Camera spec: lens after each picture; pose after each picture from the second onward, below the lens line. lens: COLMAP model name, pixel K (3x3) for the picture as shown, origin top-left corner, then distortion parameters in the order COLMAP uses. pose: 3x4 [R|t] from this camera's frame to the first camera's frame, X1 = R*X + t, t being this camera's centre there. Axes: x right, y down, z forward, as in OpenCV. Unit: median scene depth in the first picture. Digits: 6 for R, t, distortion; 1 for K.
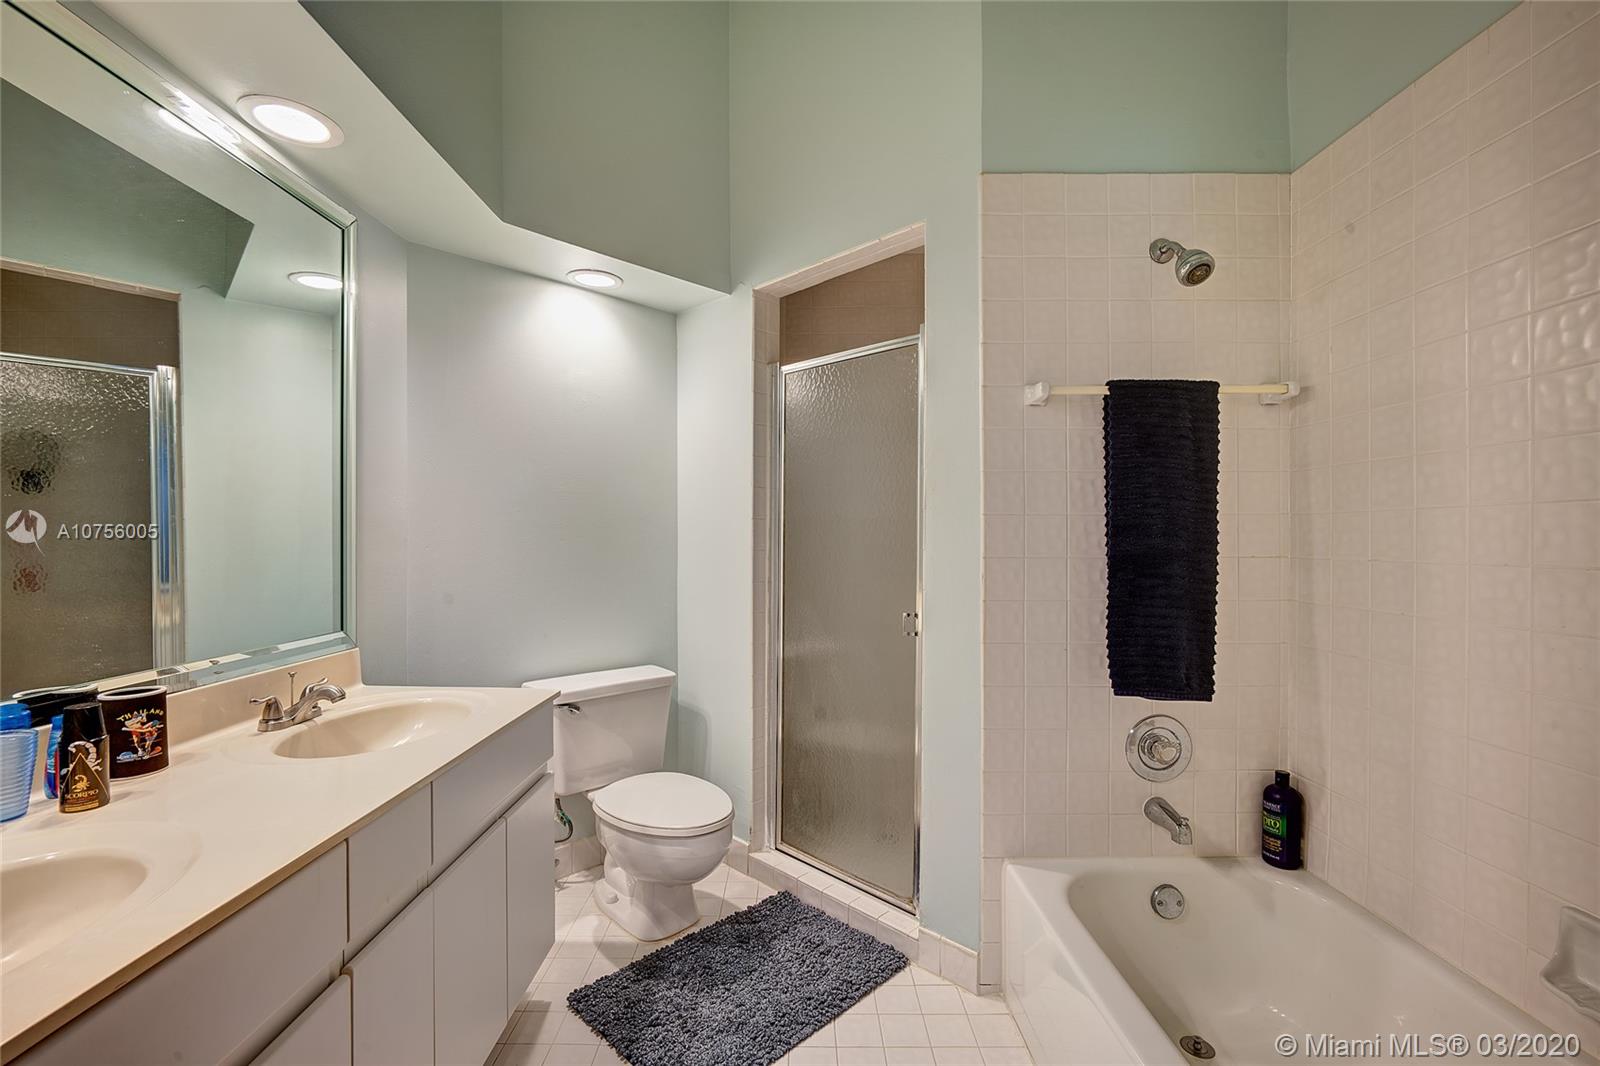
lens RADIAL K [[684.2, 0, 791.5], [0, 684.2, 542.0], [0, 0, 1]] dist [-0.007992, 0.000580]
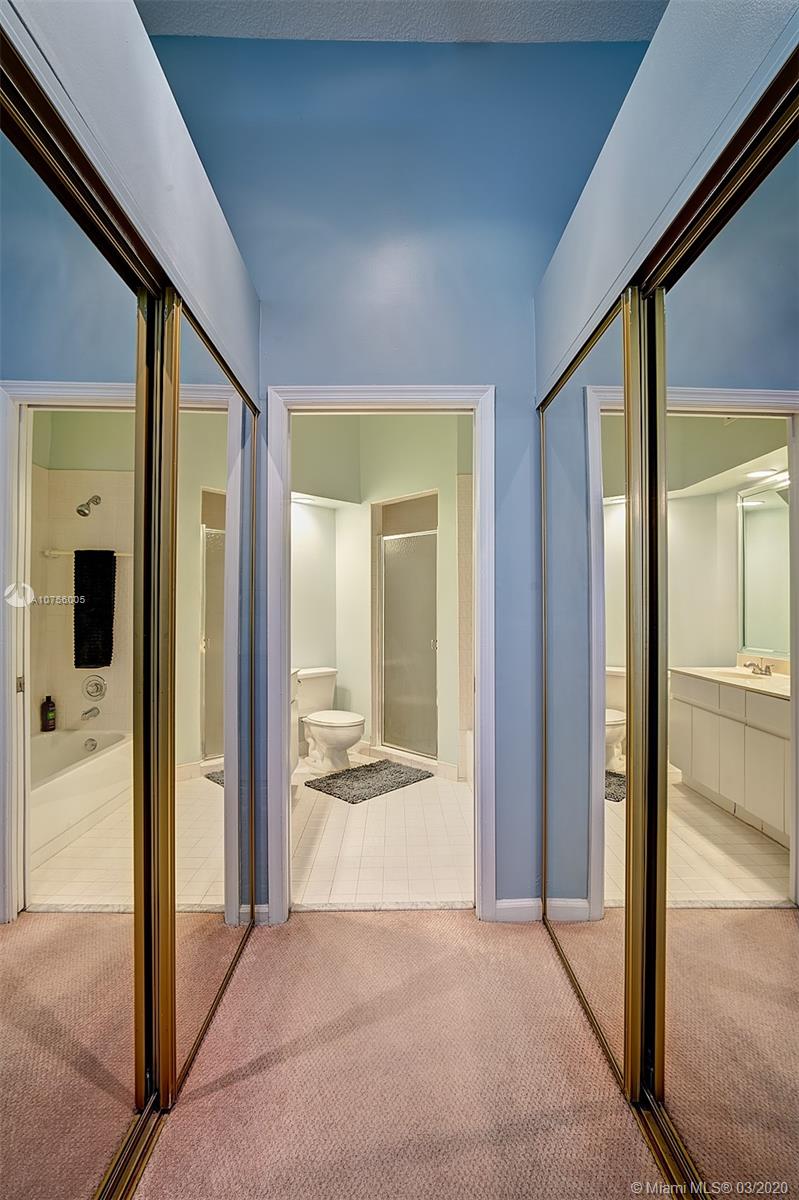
lens RADIAL K [[513.1, 0, 397.5], [0, 513.1, 607.9], [0, 0, 1]] dist [-0.007992, 0.000580]
pose [[0.999948, -0.006039, 0.008206, 0.020788], [0.006057, 0.999979, -0.002147, -0.011031], [-0.008193, 0.002196, 0.999964, -0.804007]]
